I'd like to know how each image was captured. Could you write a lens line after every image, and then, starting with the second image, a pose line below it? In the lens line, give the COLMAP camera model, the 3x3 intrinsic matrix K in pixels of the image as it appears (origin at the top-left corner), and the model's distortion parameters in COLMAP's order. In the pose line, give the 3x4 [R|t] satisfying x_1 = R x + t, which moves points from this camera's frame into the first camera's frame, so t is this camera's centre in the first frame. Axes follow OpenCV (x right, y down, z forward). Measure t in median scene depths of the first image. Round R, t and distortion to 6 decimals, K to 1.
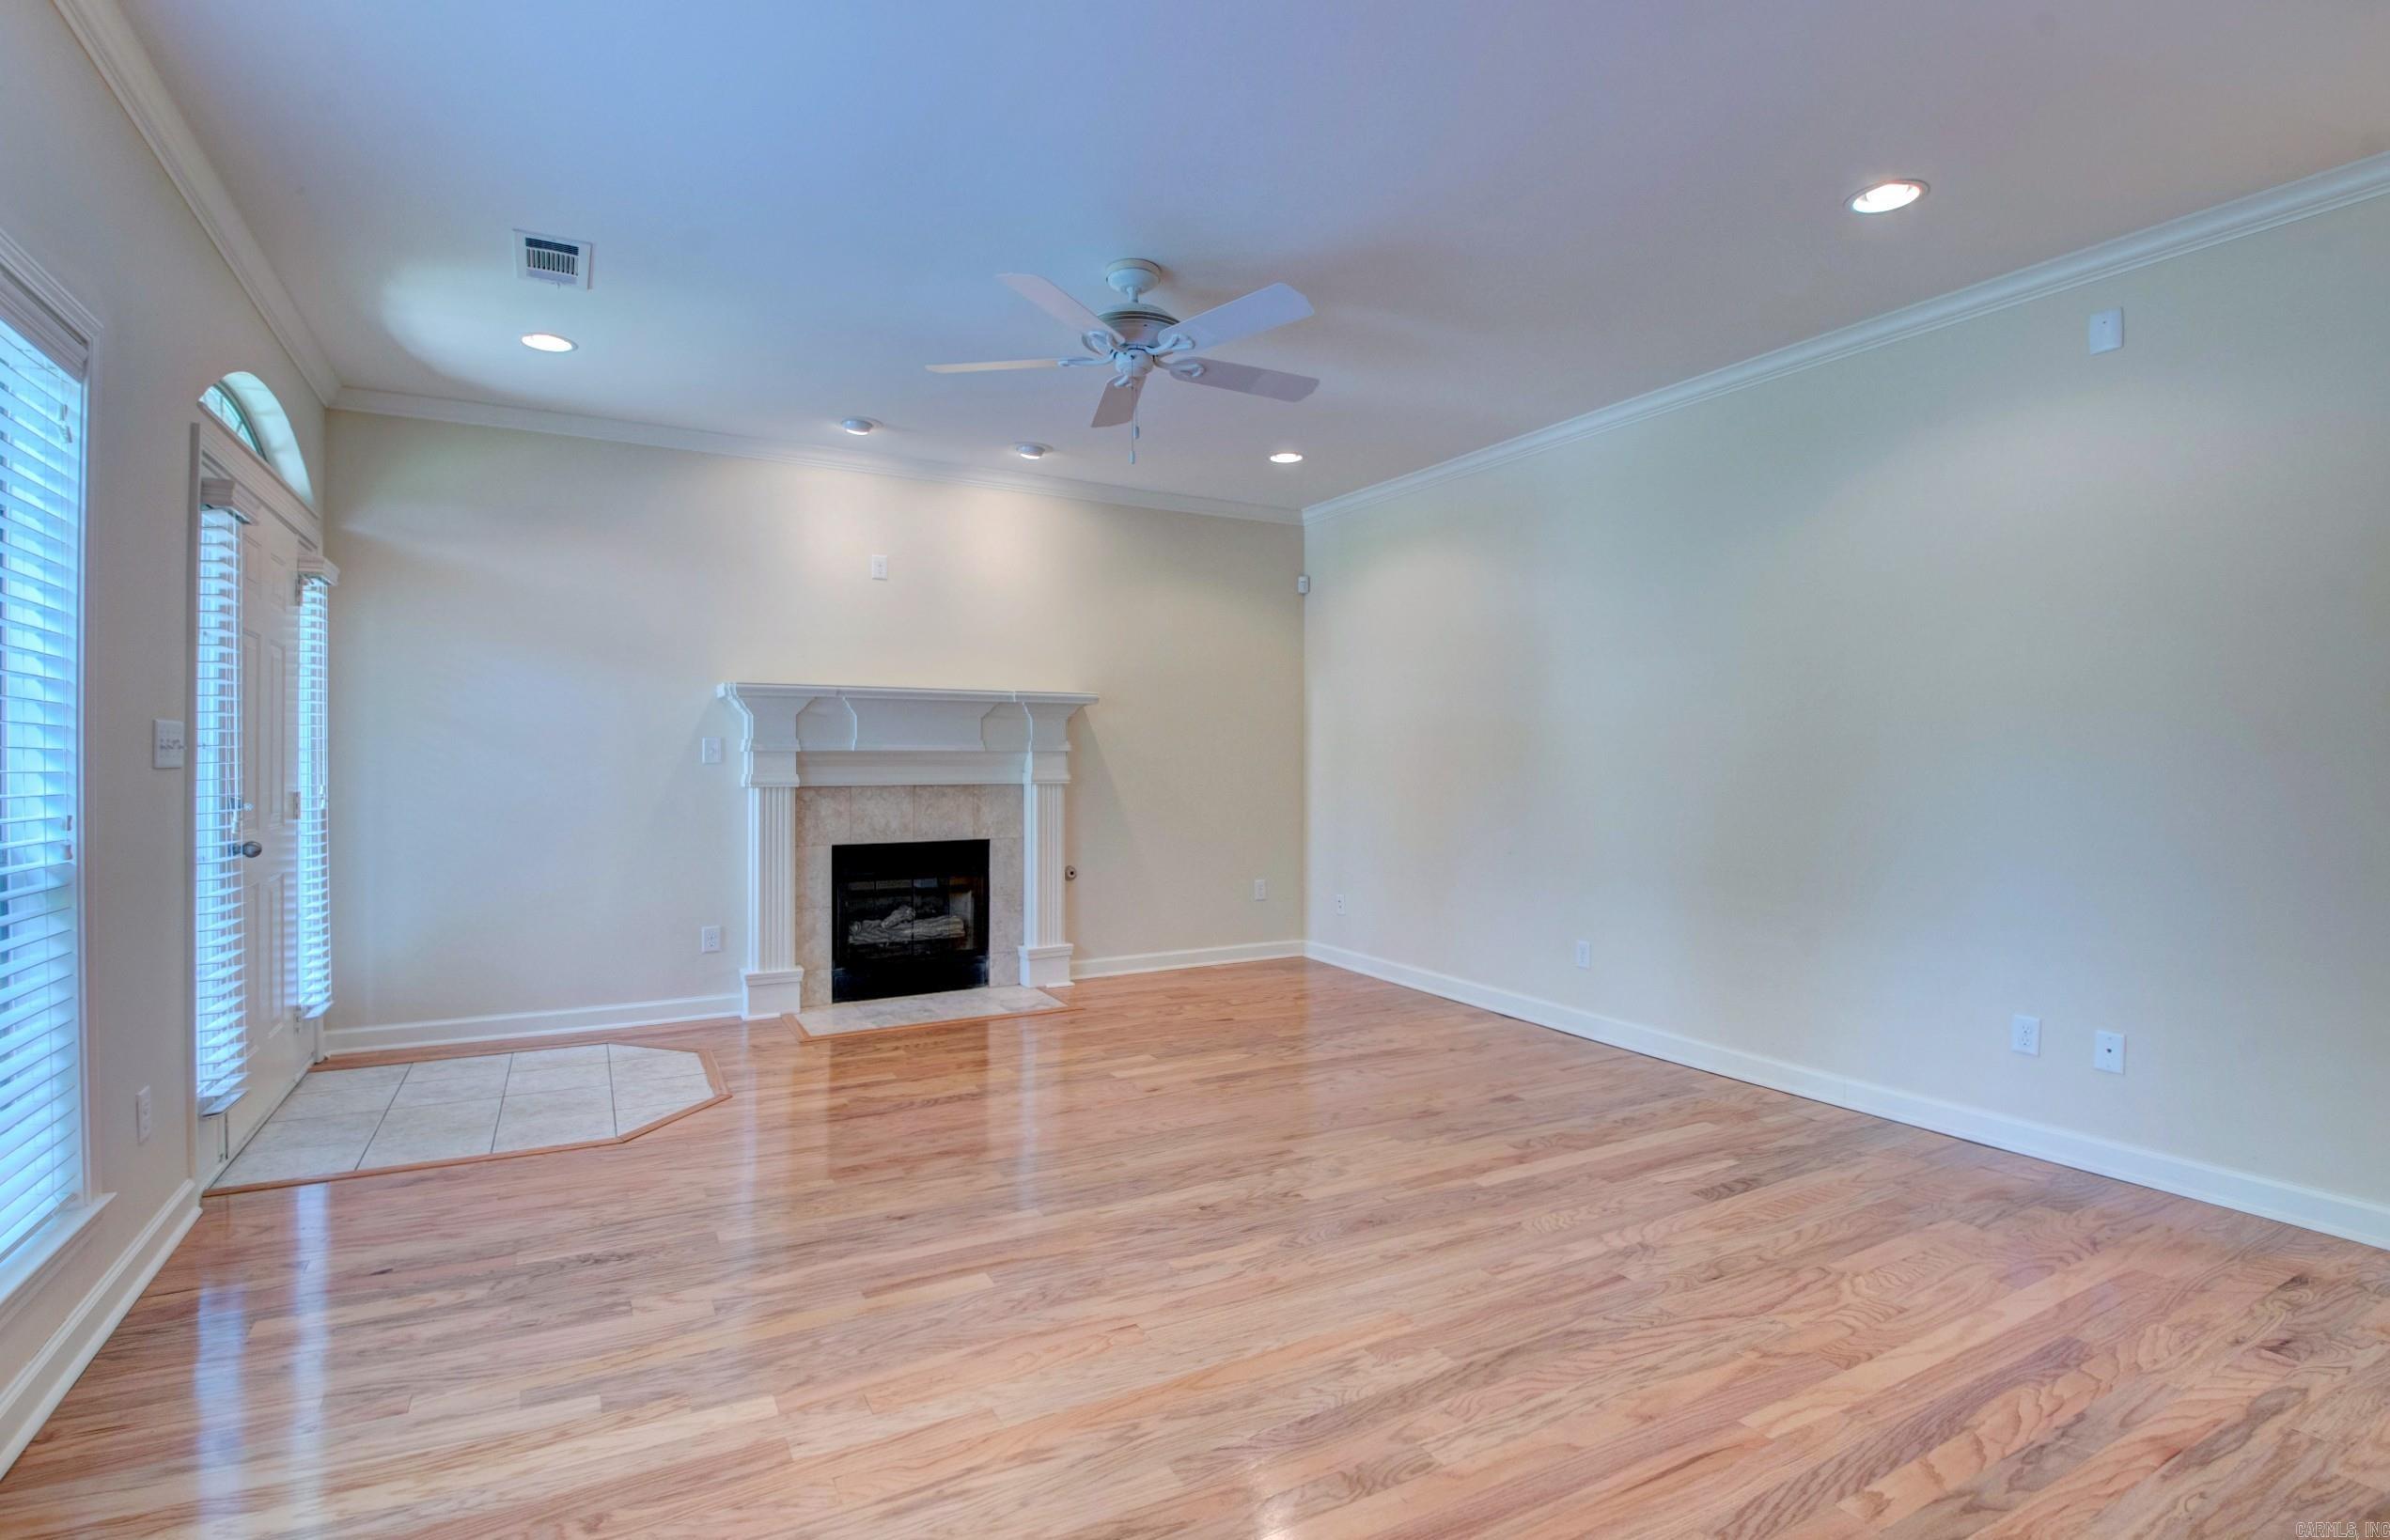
lens RADIAL K [[1117.6, 0, 1188.3], [0, 1117.6, 759.2], [0, 0, 1]] dist [0.009613, -0.020738]
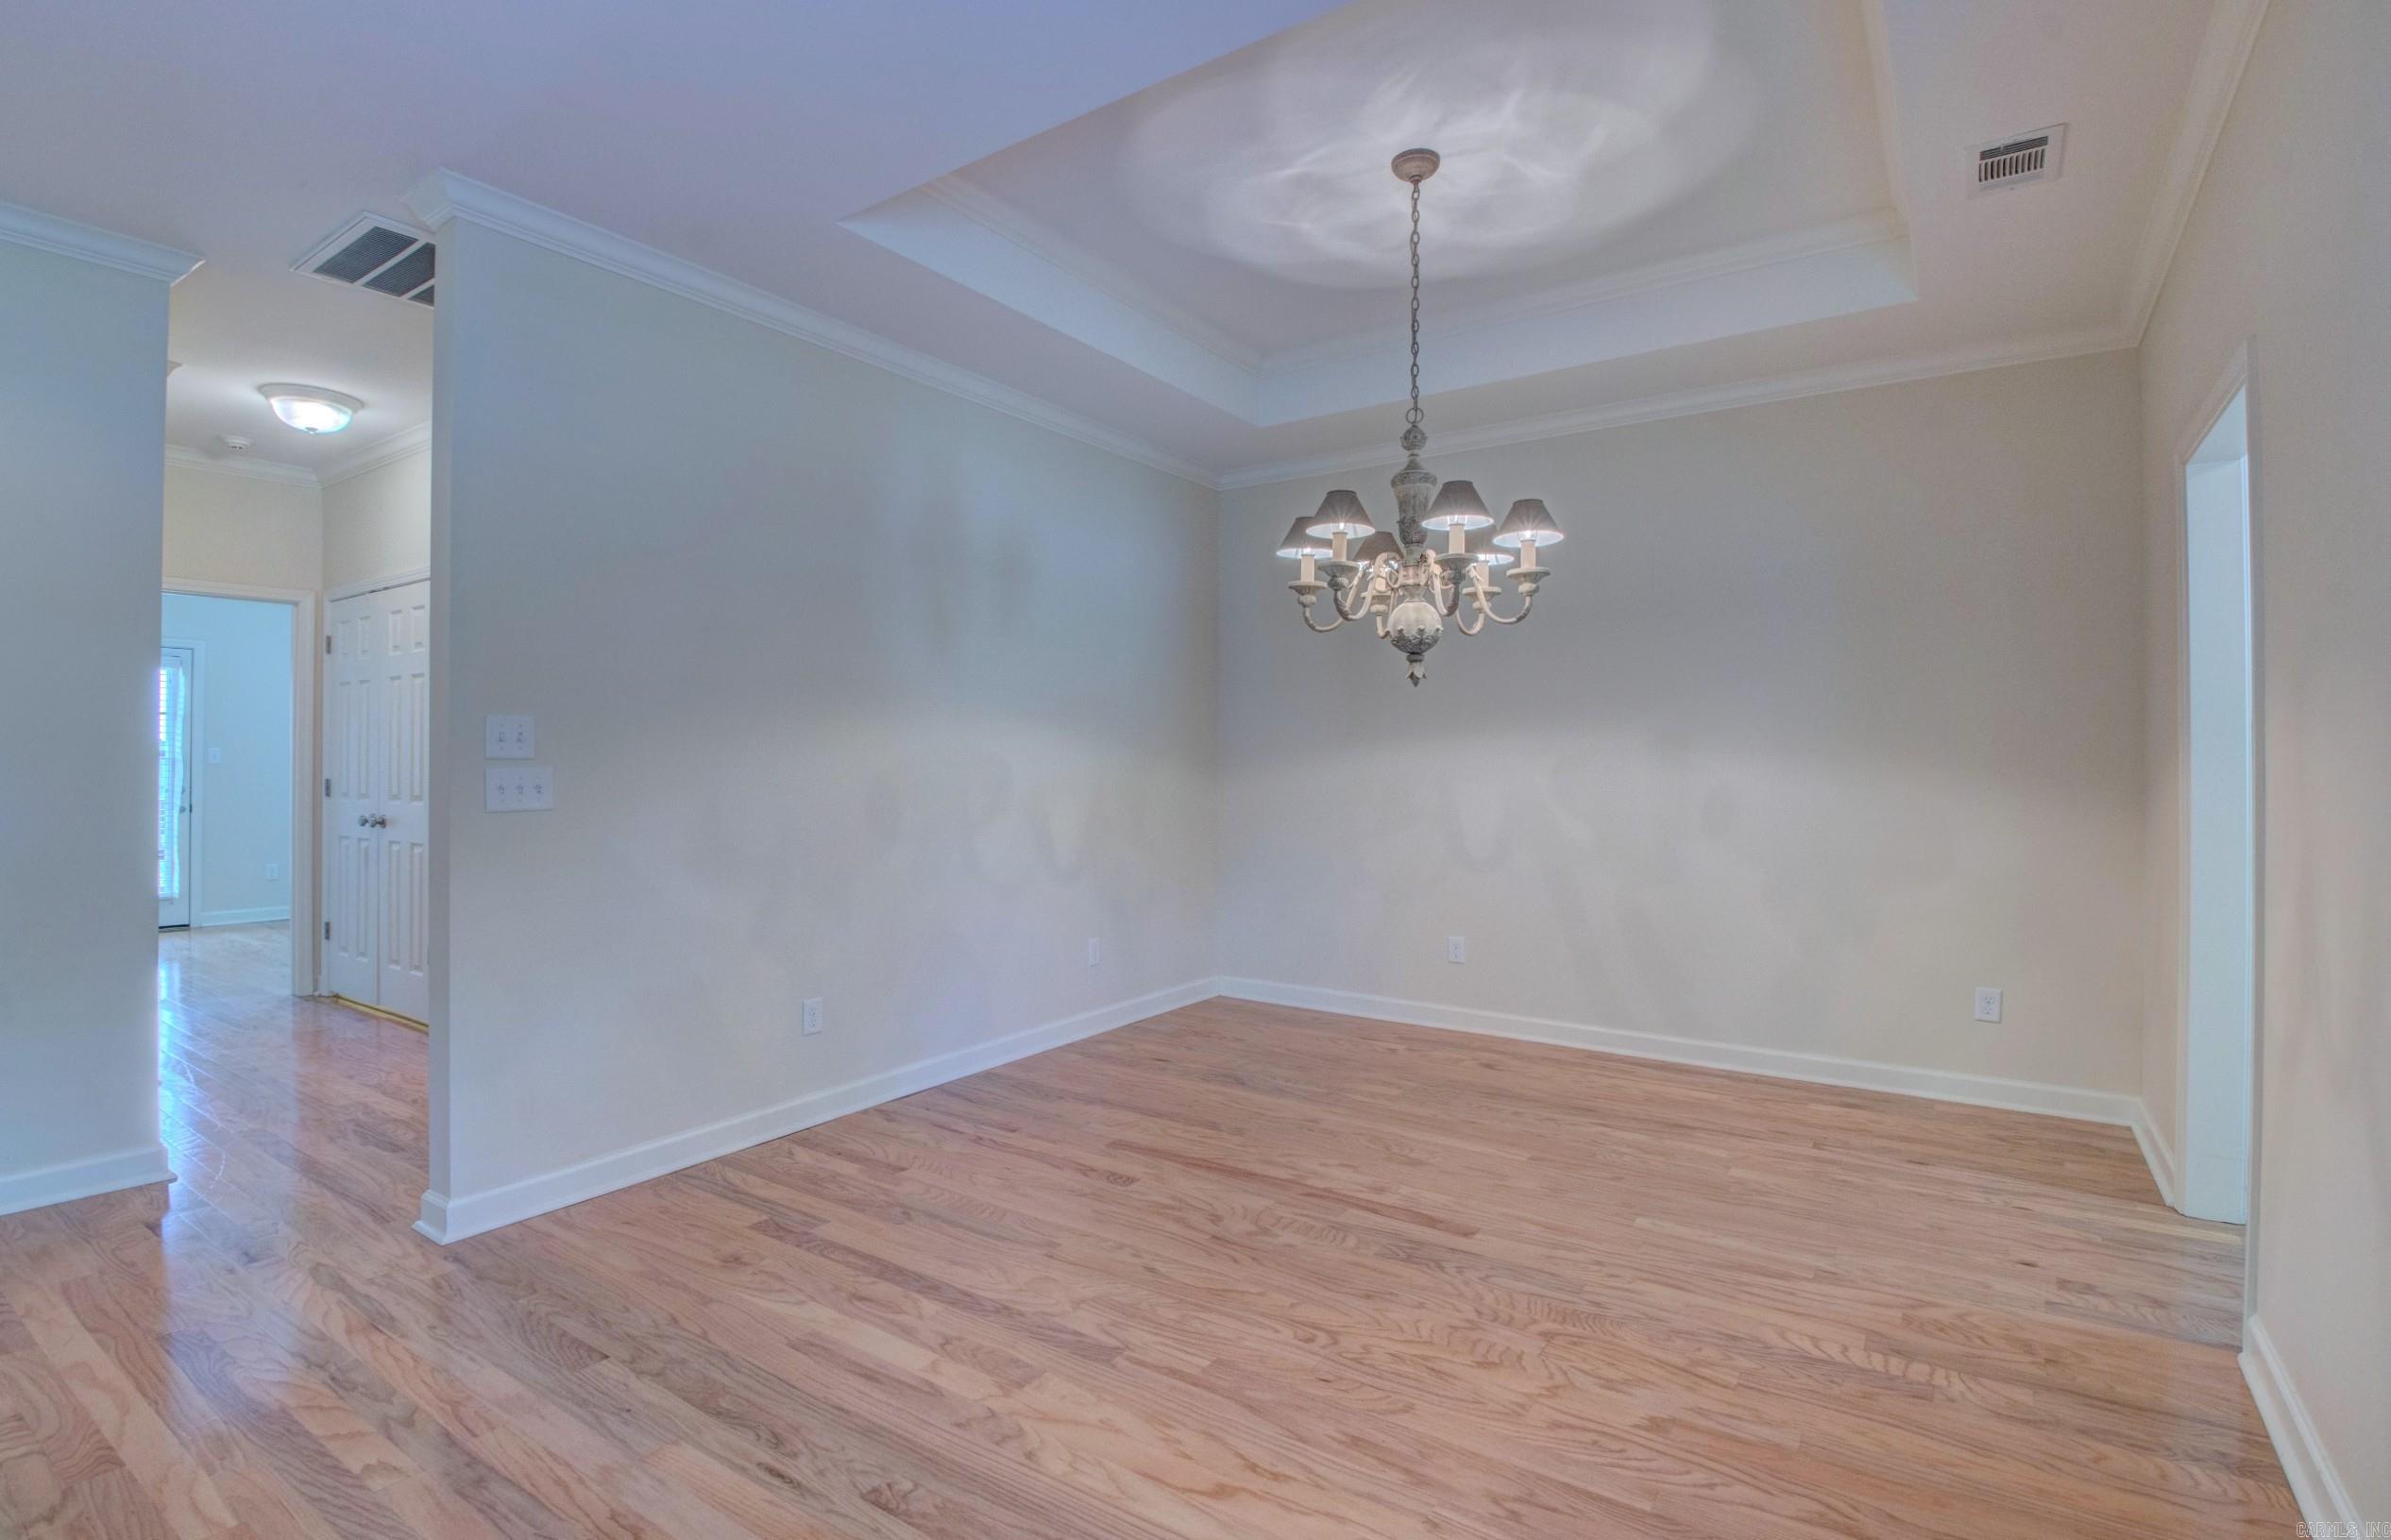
lens RADIAL K [[1118.2, 0, 1188.8], [0, 1118.2, 759.2], [0, 0, 1]] dist [0.009613, -0.020738]
pose [[-0.439767, -0.001989, 0.898109, -0.398831], [-0.002717, 0.999996, 0.000885, -0.005462], [-0.898108, -0.002051, -0.439771, 0.465015]]
